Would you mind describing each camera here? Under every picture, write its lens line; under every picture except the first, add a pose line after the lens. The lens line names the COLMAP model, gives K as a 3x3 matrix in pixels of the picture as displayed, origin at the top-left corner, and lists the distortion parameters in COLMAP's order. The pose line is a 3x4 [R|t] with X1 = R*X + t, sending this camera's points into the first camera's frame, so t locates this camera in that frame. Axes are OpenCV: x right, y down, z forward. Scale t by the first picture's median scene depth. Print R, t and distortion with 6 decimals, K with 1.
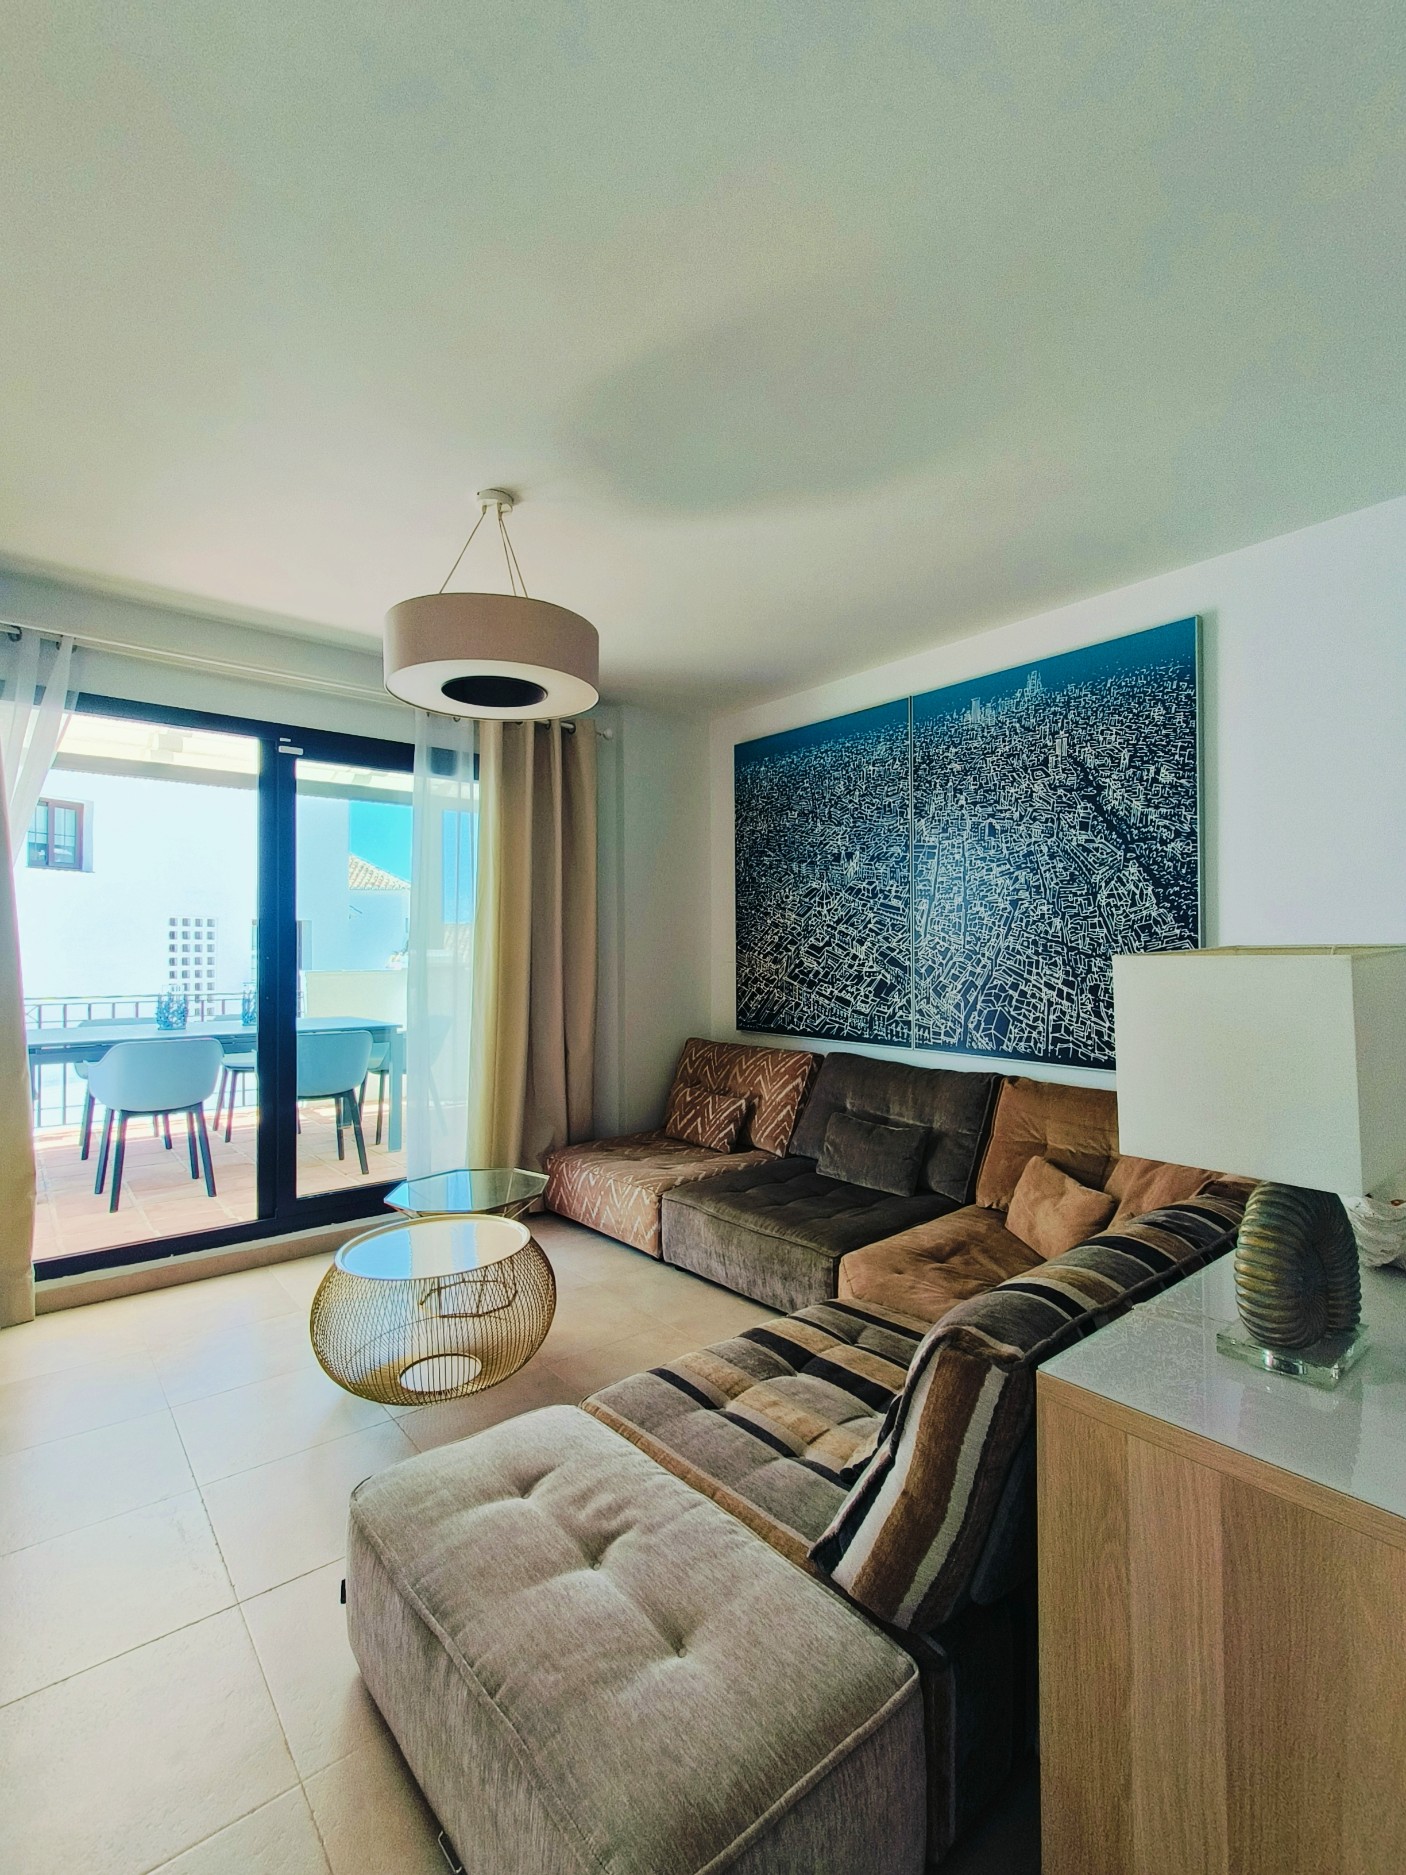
lens RADIAL K [[859.2, 0, 703.0], [0, 859.2, 937.5], [0, 0, 1]] dist [0.001273, 0.000259]
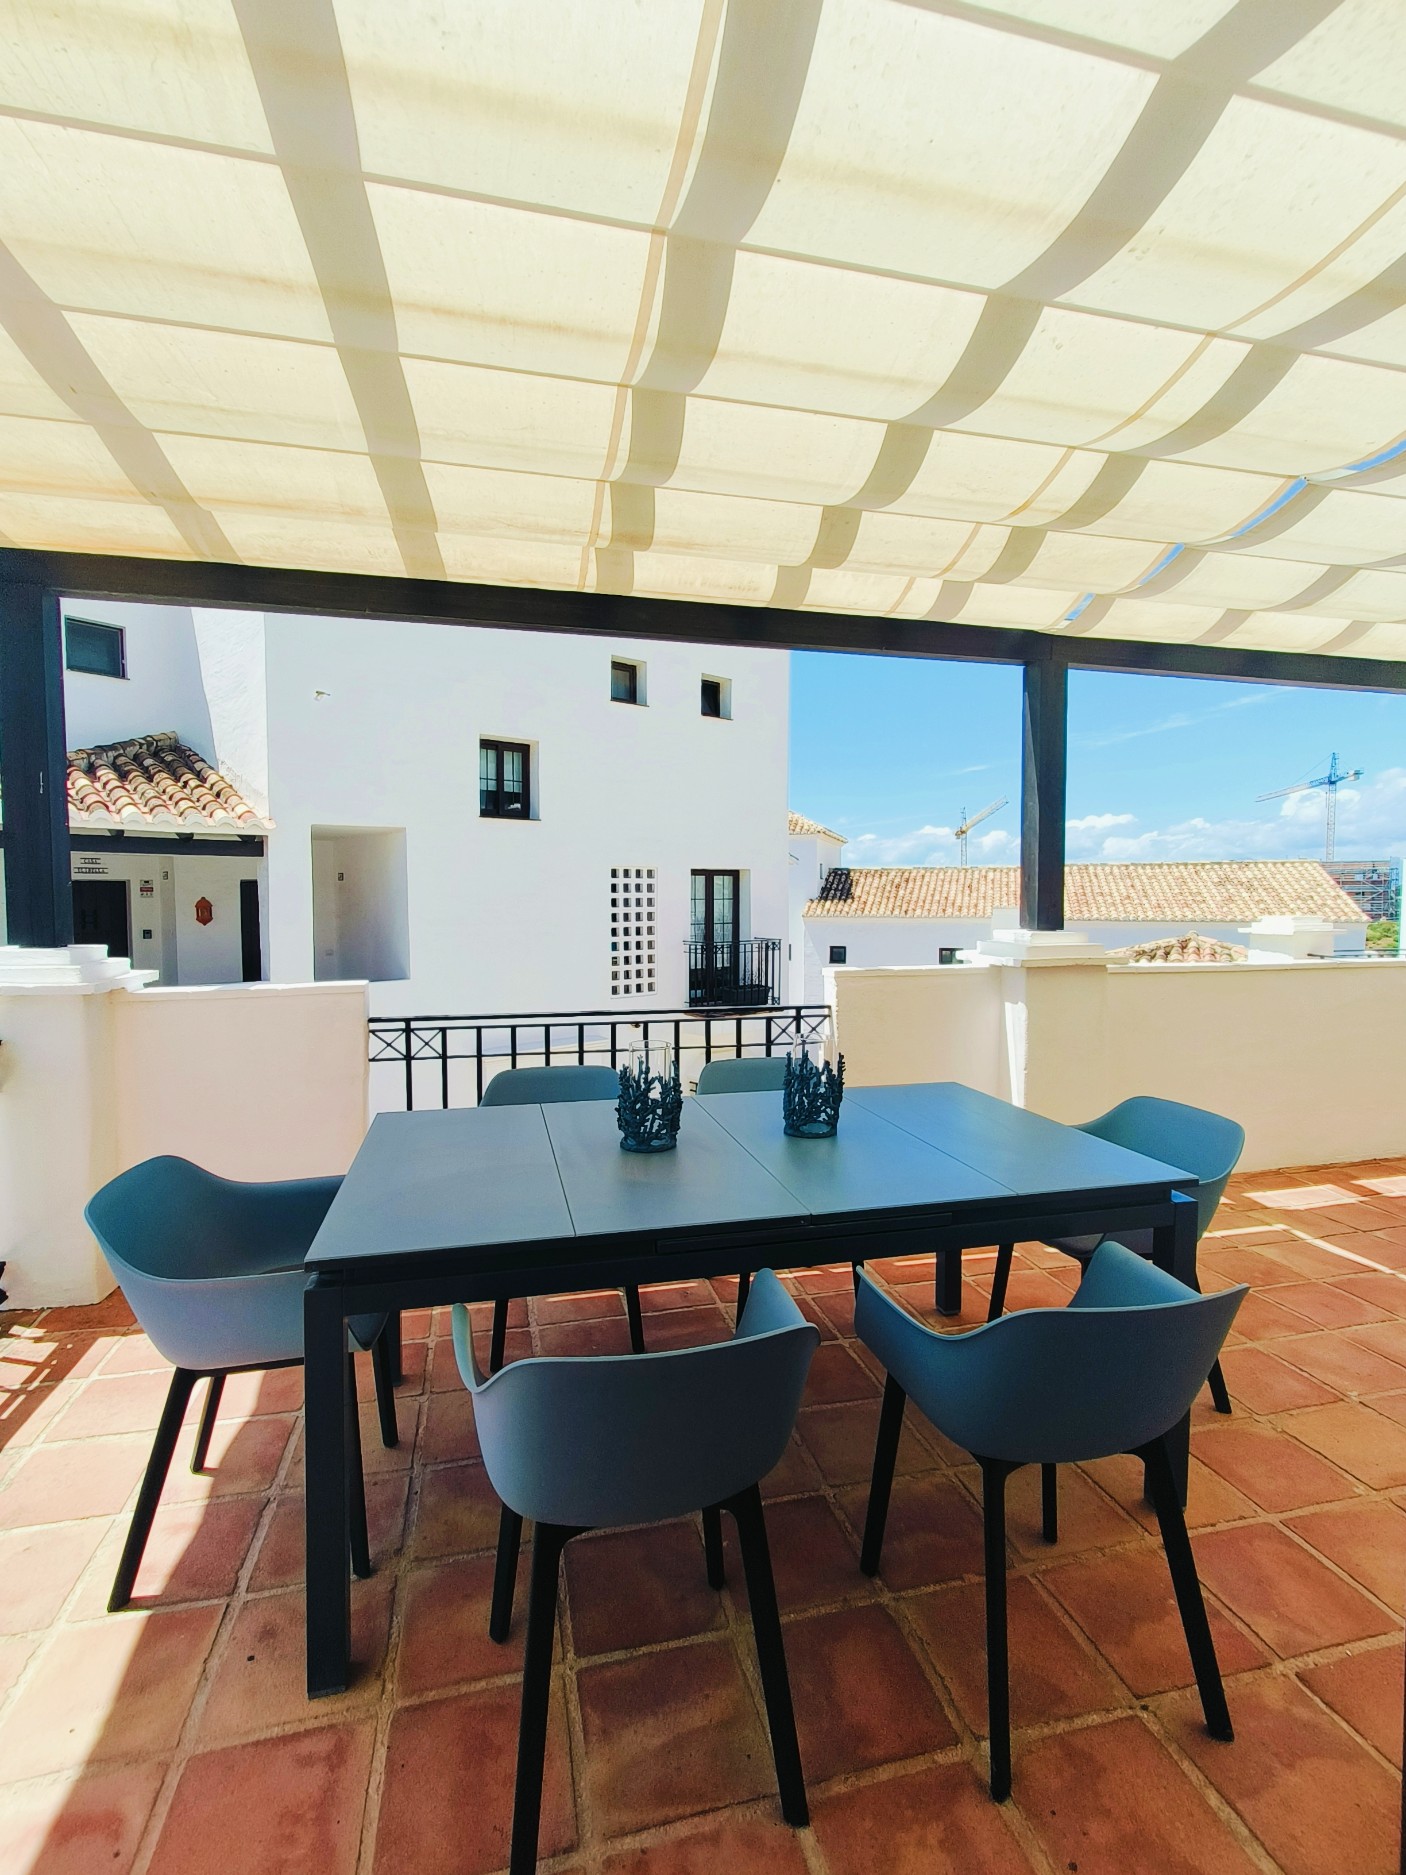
lens RADIAL K [[859.2, 0, 703.0], [0, 859.2, 937.5], [0, 0, 1]] dist [0.001273, 0.000259]
pose [[0.904028, 0.021558, -0.426929, -0.148170], [0.006840, 0.997870, 0.064872, -0.008683], [0.427418, -0.061567, 0.901955, 0.225788]]
